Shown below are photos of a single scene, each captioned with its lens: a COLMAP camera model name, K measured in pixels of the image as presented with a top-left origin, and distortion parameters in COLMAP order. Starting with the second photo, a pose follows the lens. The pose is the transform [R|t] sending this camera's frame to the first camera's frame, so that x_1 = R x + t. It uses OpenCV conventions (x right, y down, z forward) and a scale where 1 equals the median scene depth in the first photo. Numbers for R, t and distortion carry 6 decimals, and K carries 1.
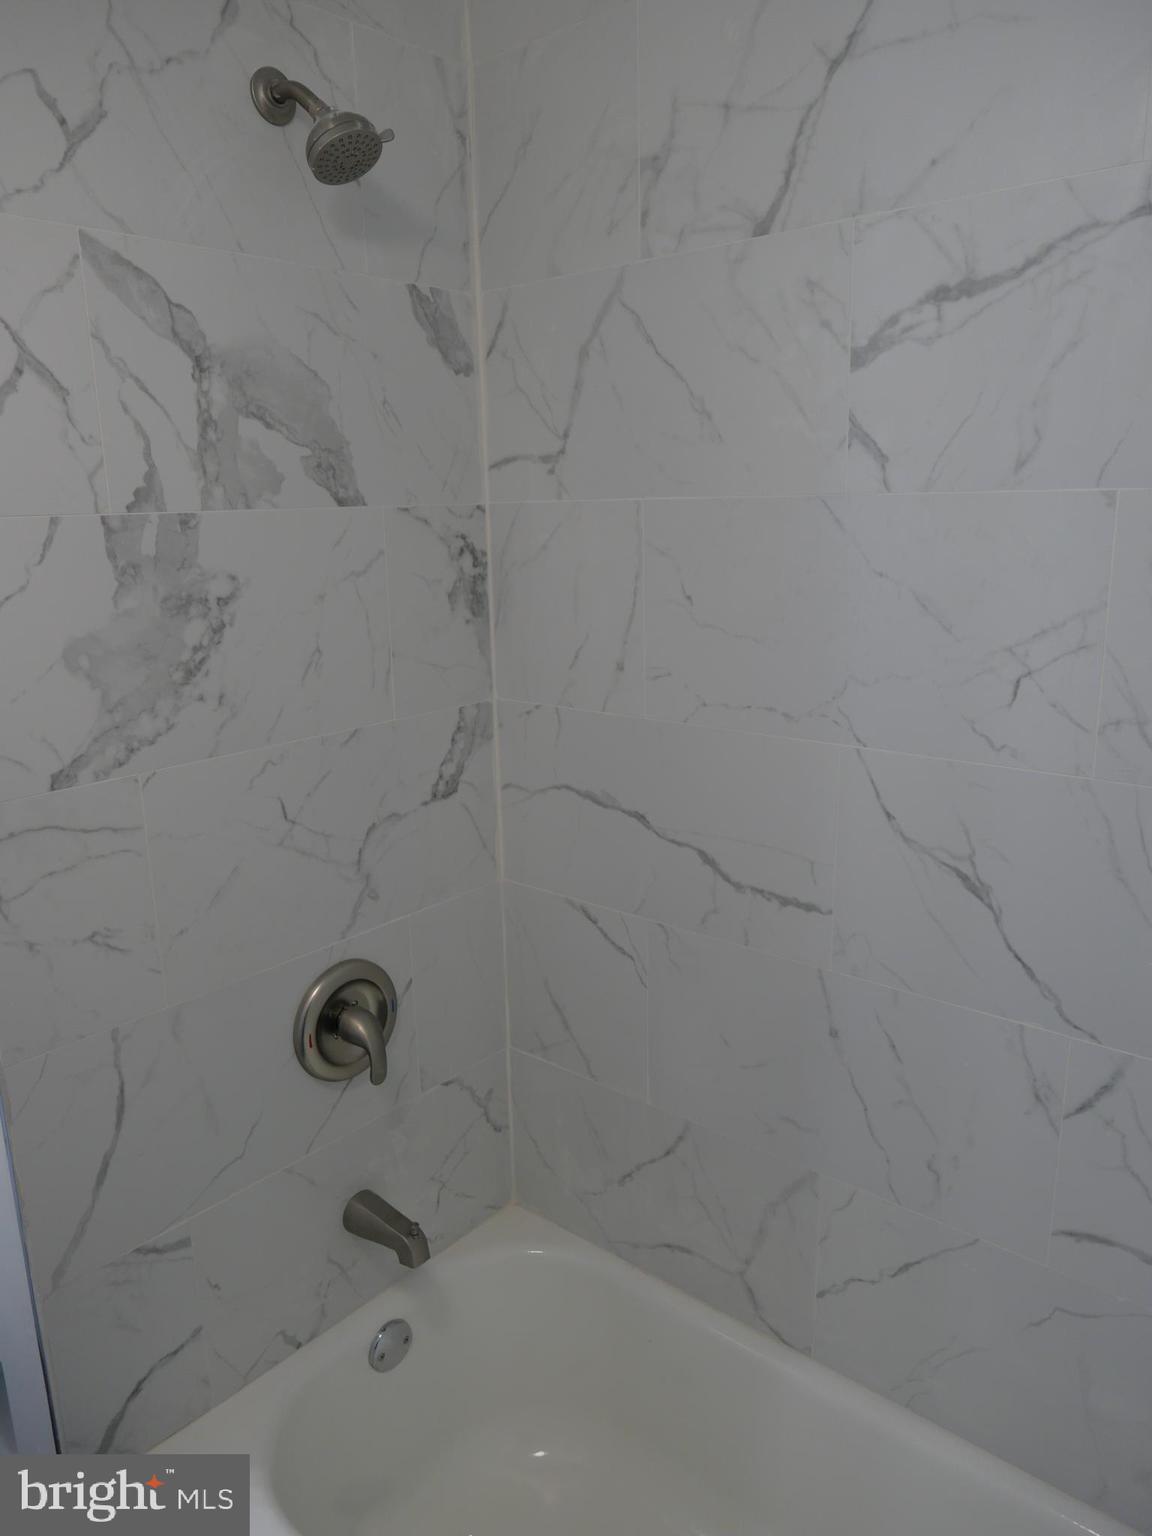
lens RADIAL K [[1110.7, 0, 572.8], [0, 1110.7, 775.2], [0, 0, 1]] dist [-0.024131, 0.014103]
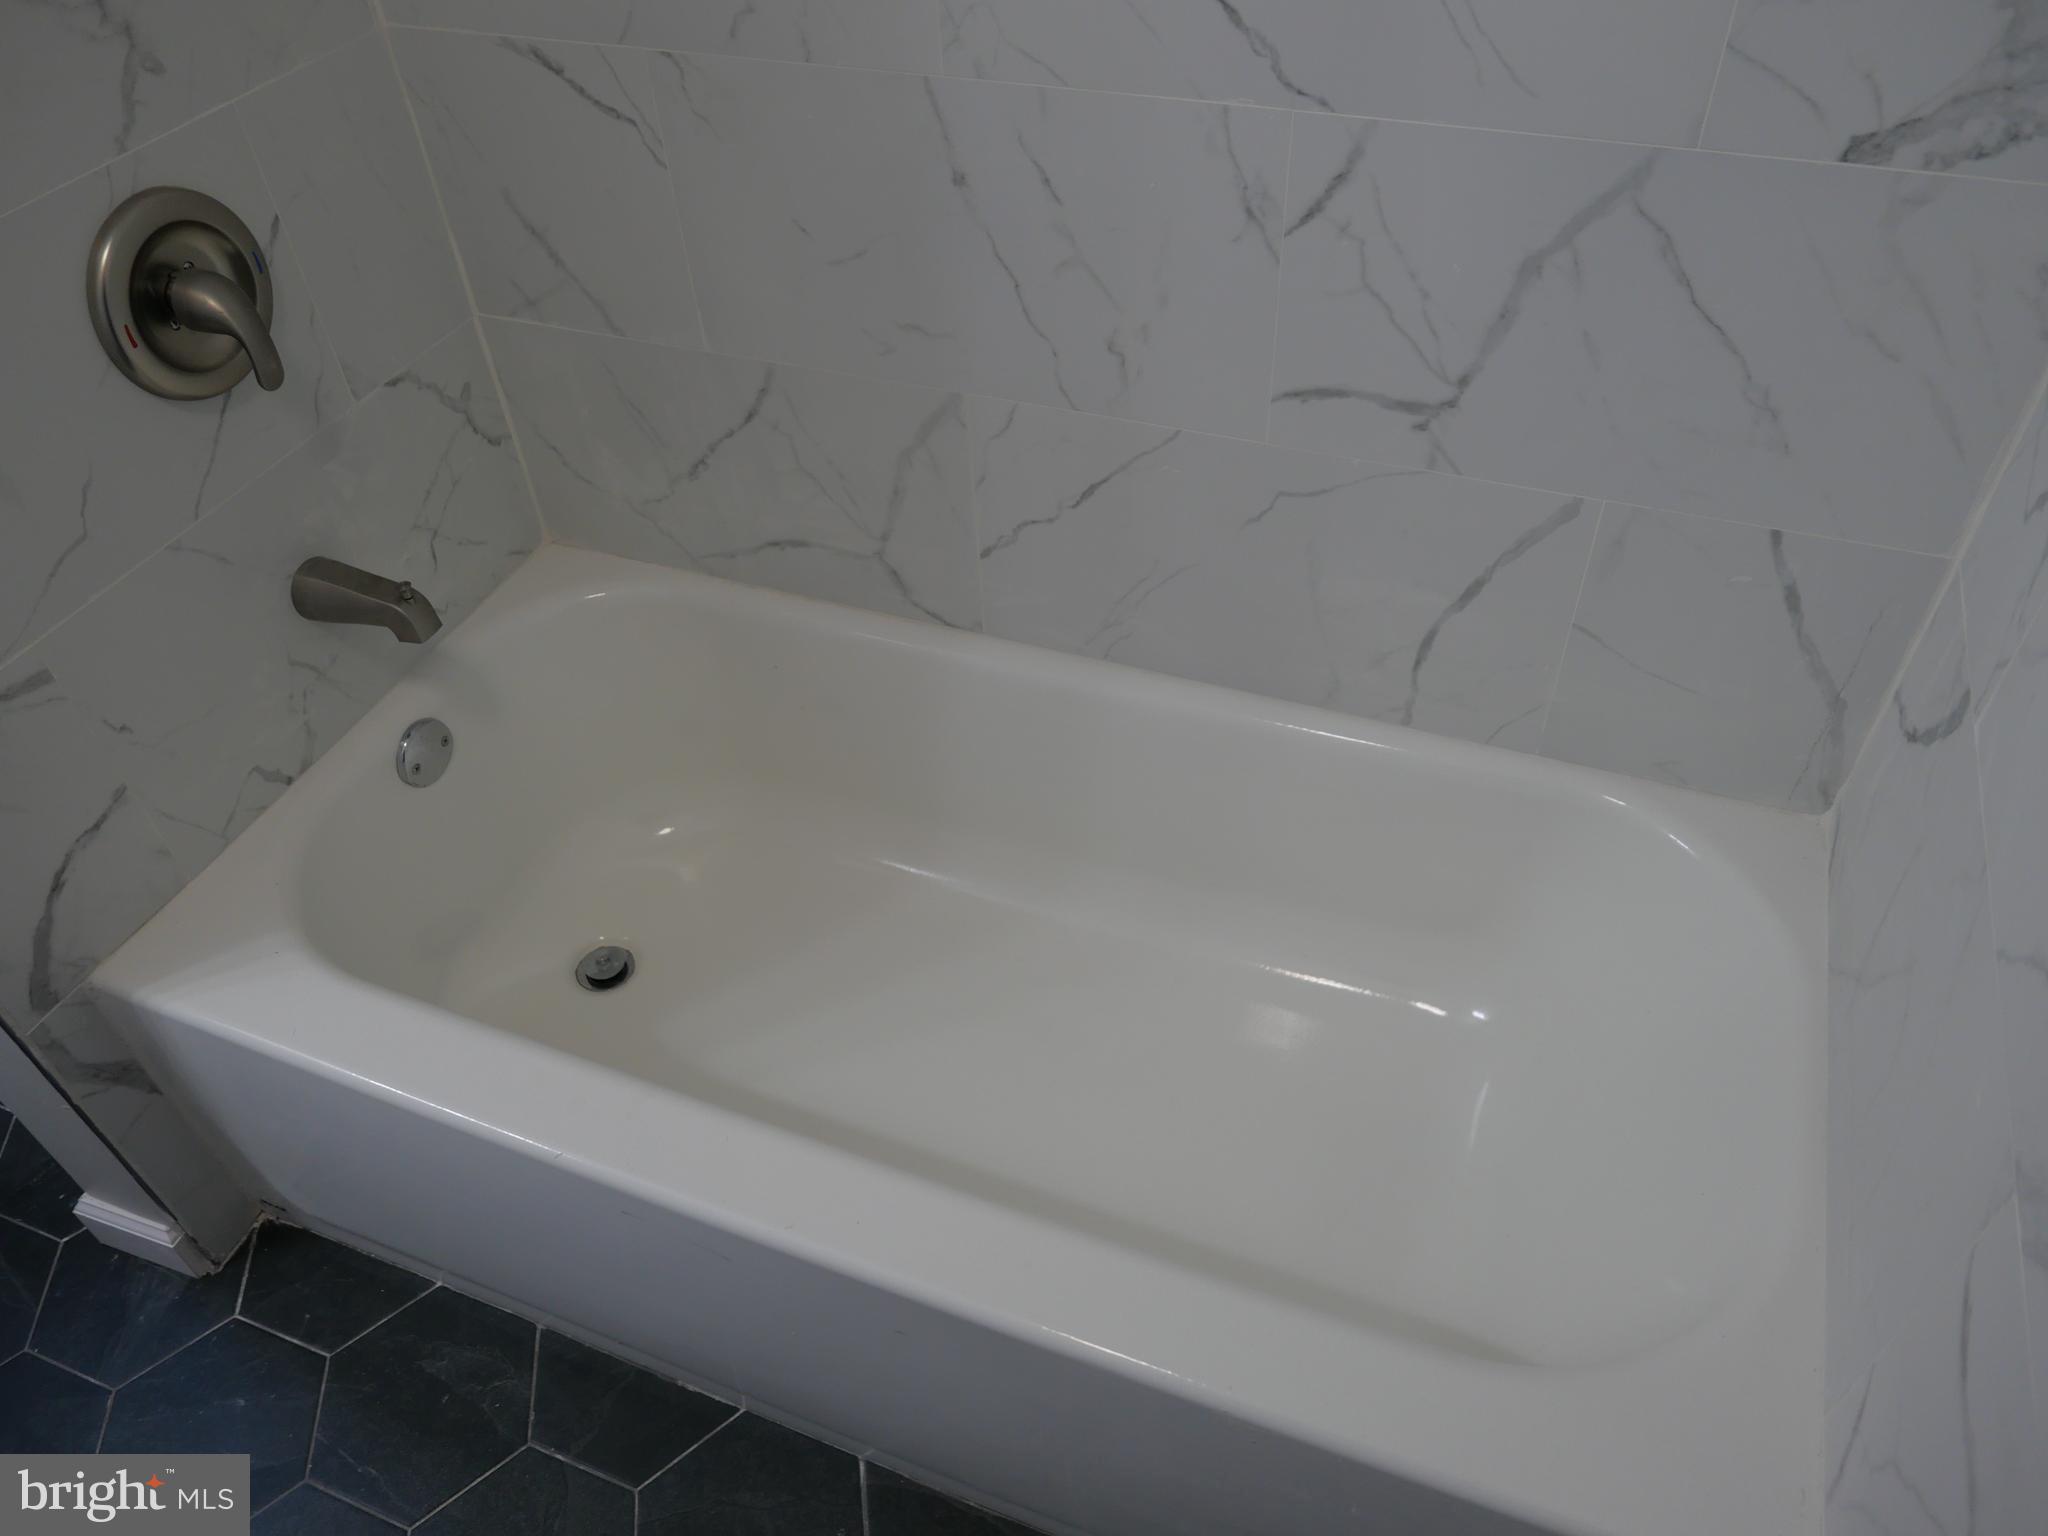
lens RADIAL K [[1481.0, 0, 1016.6], [0, 1481.0, 760.6], [0, 0, 1]] dist [-0.024131, 0.014103]
pose [[0.947262, -0.239546, 0.212866, -0.005291], [0.105473, 0.860296, 0.498766, 0.086914], [-0.302605, -0.450010, 0.840191, 0.075408]]
